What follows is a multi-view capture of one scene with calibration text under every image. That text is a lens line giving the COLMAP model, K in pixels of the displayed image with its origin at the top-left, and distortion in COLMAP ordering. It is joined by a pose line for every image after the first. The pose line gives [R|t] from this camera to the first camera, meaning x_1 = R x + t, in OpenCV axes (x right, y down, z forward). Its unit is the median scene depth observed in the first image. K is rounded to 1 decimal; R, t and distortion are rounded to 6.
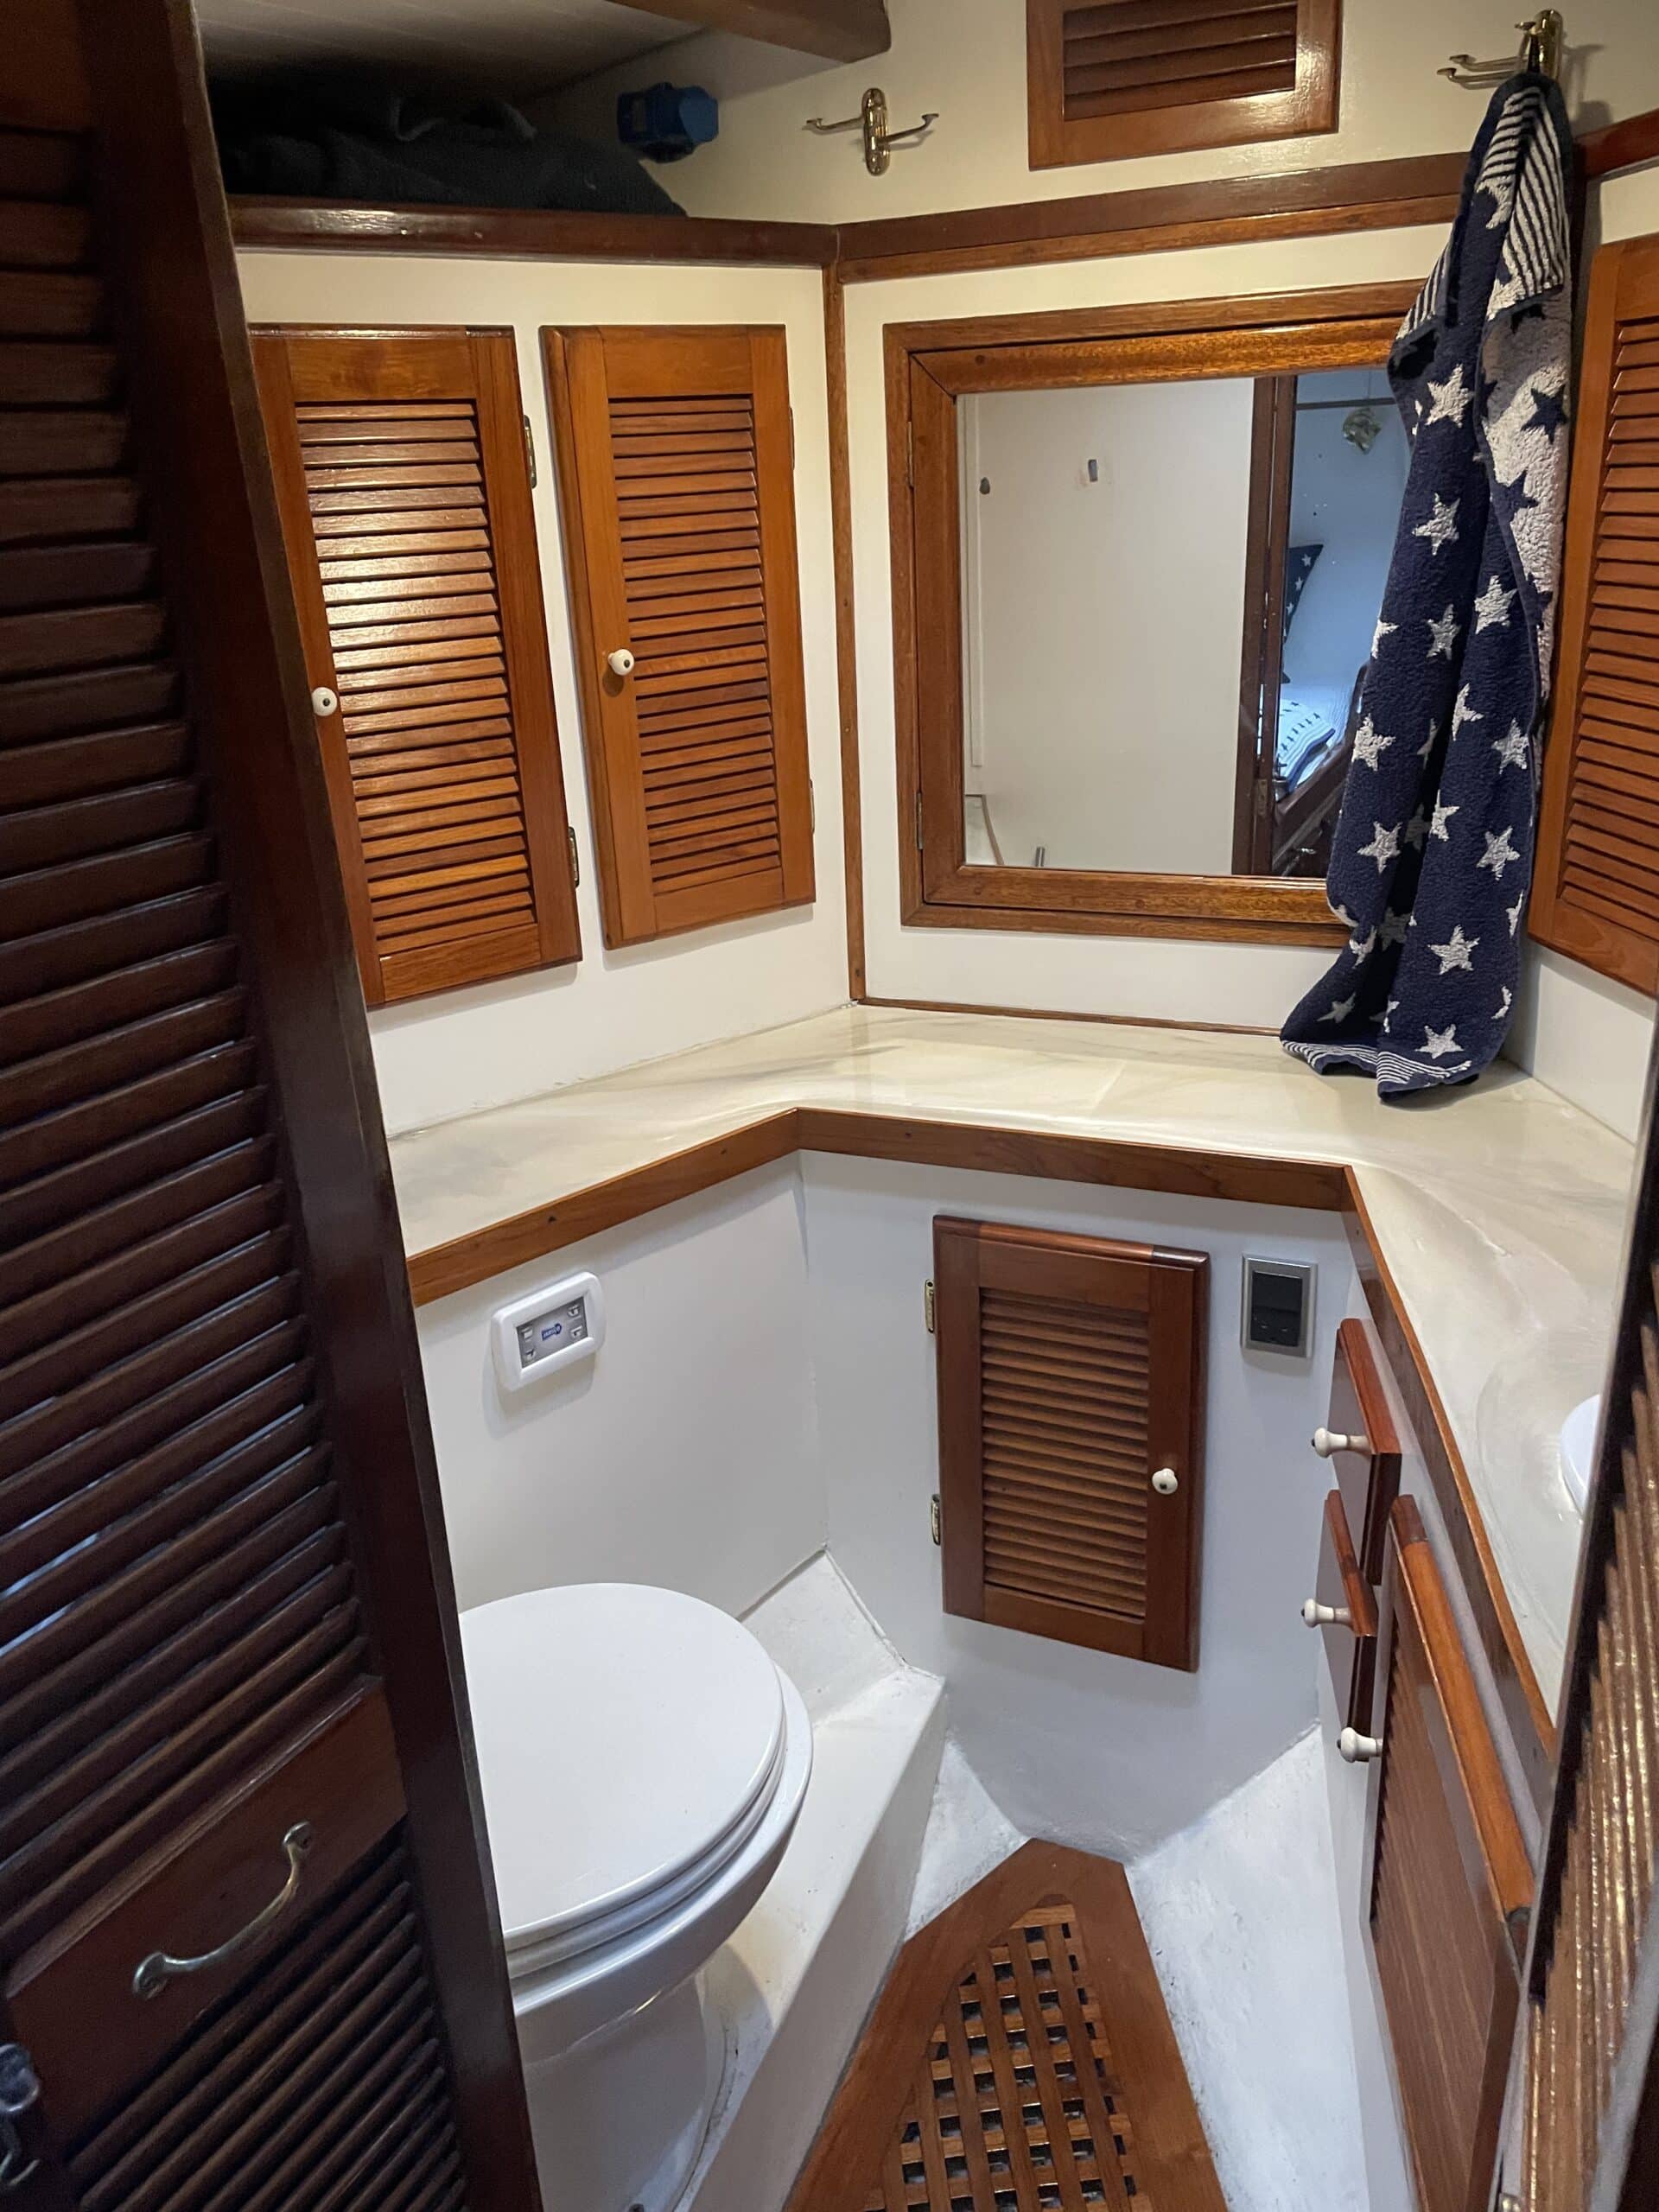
lens RADIAL K [[1661.8, 0, 827.6], [0, 1661.8, 1090.7], [0, 0, 1]] dist [0.076514, -0.094826]
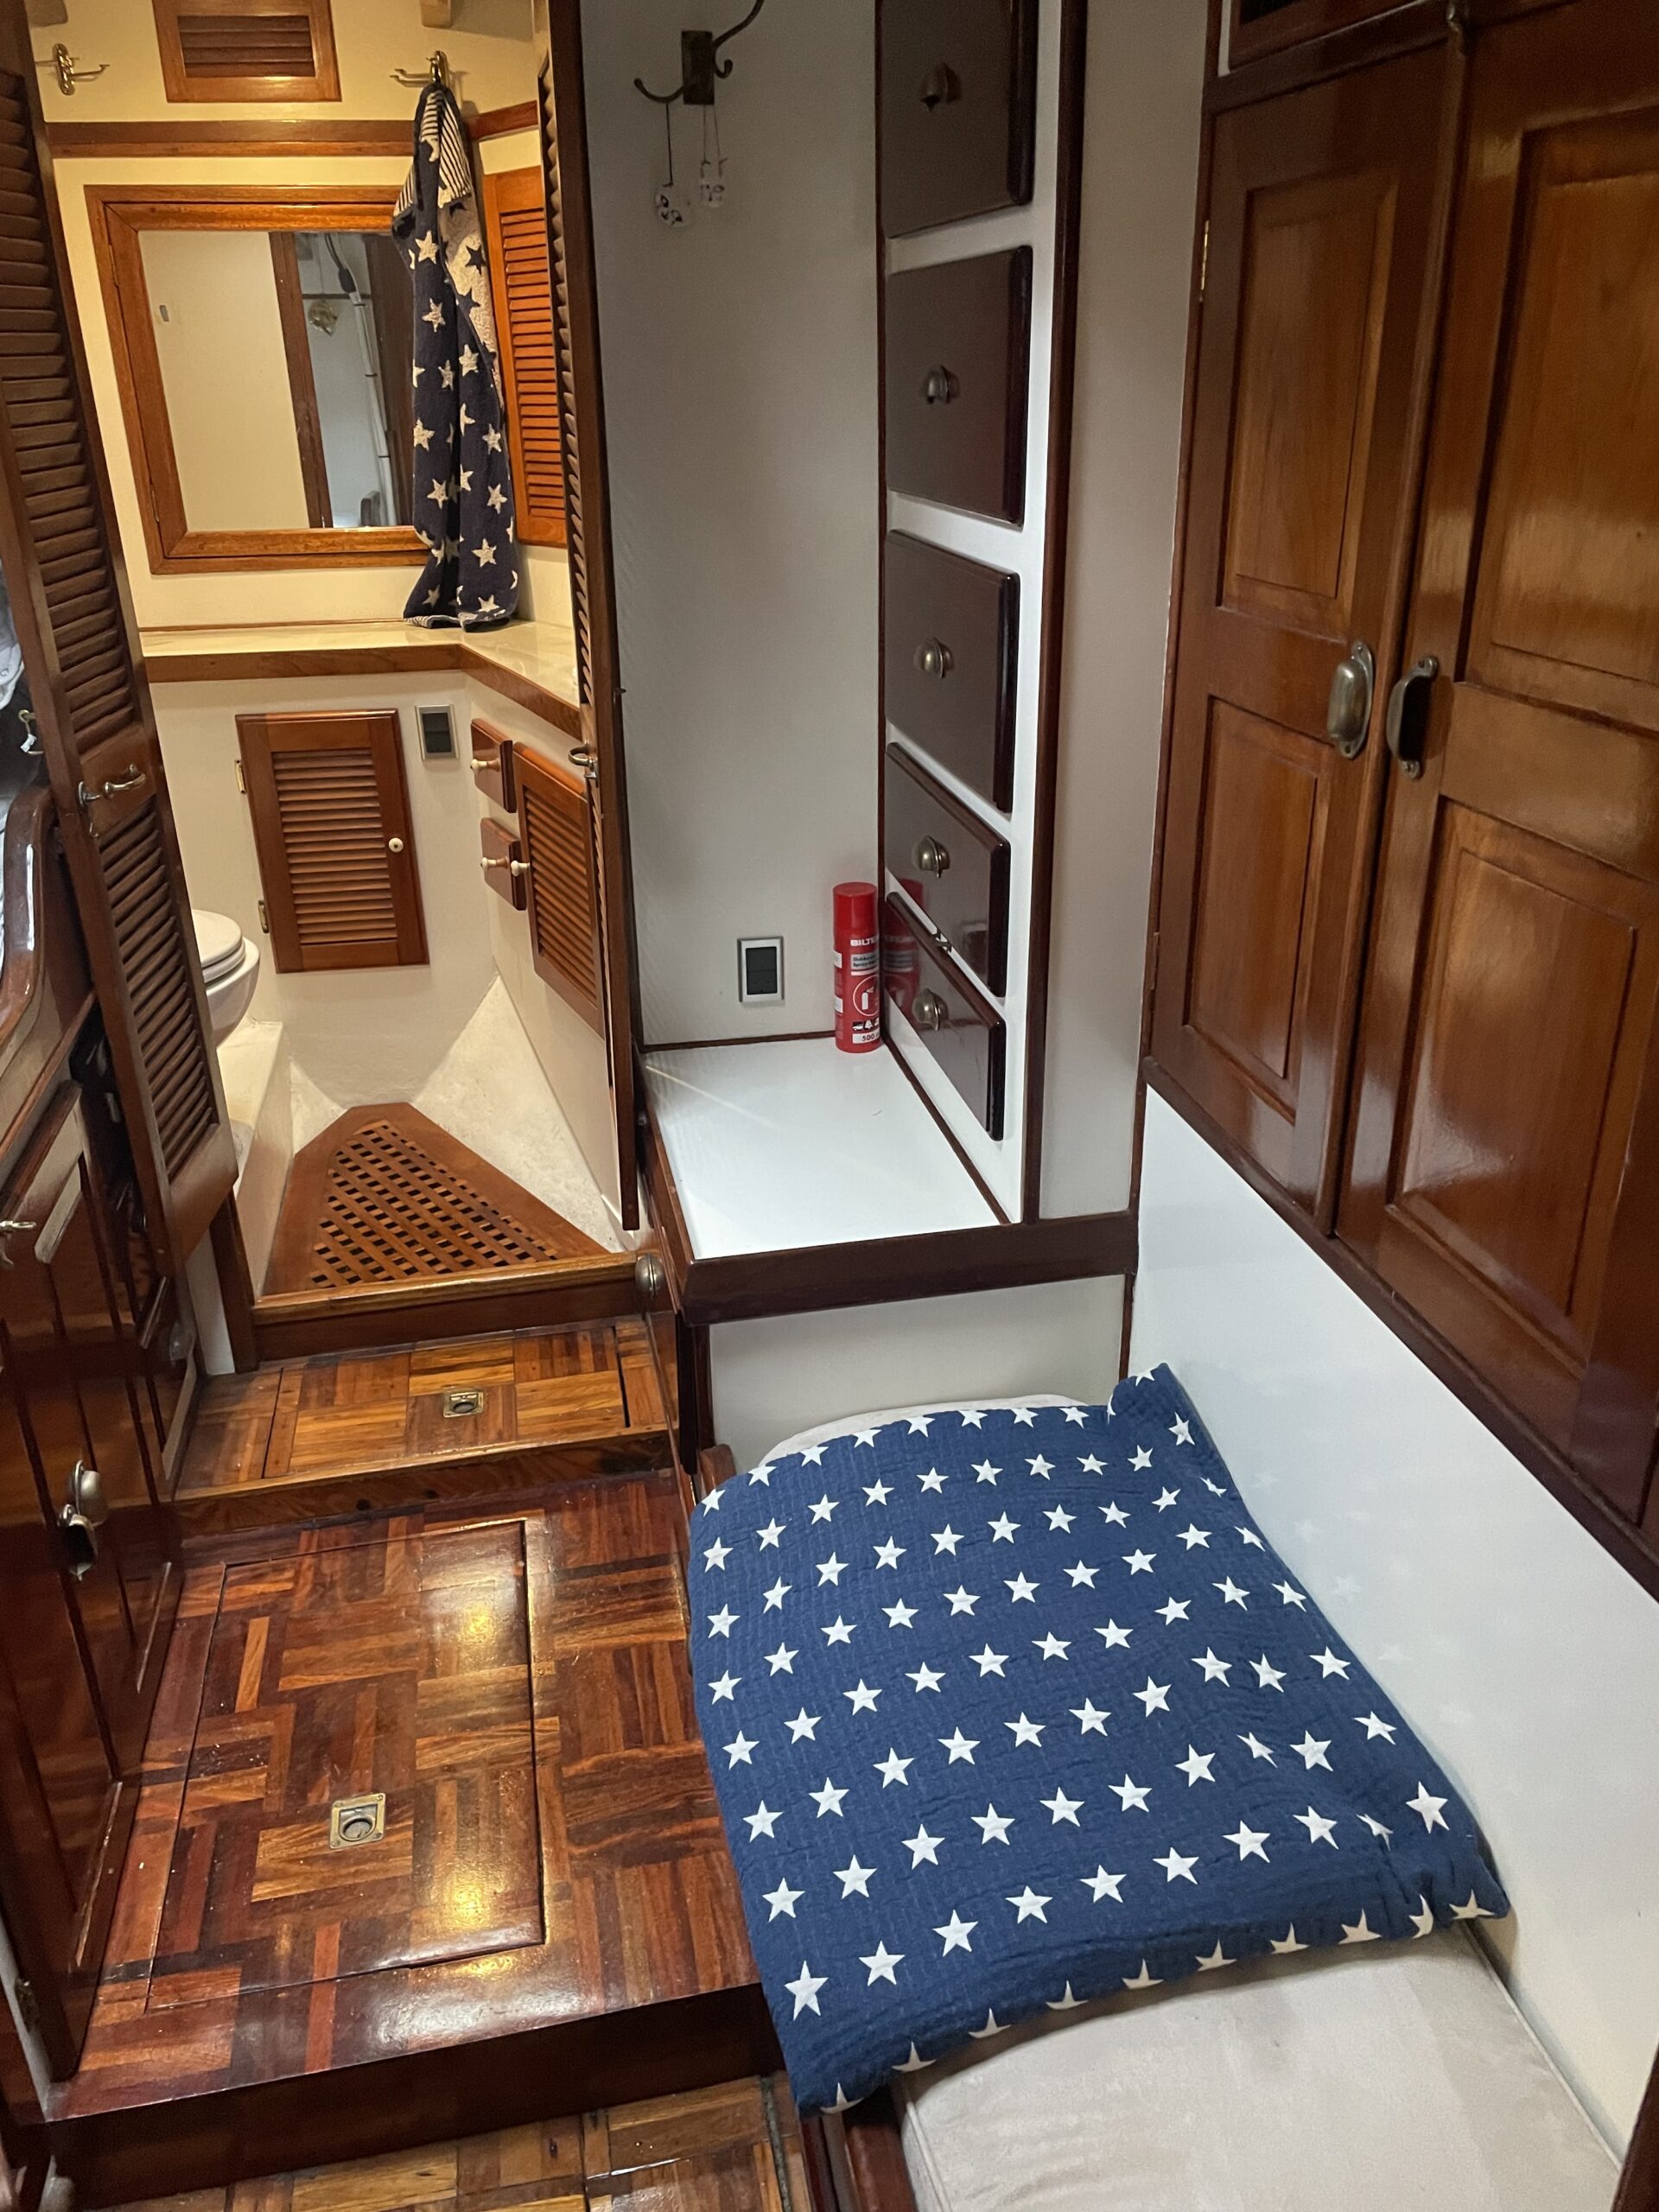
lens RADIAL K [[1661.8, 0, 830.2], [0, 1661.8, 1112.4], [0, 0, 1]] dist [0.076514, -0.094826]
pose [[0.832508, -0.194892, 0.518602, -0.439520], [0.173406, 0.980712, 0.090186, 0.464091], [-0.526176, 0.014848, 0.850246, -0.871693]]
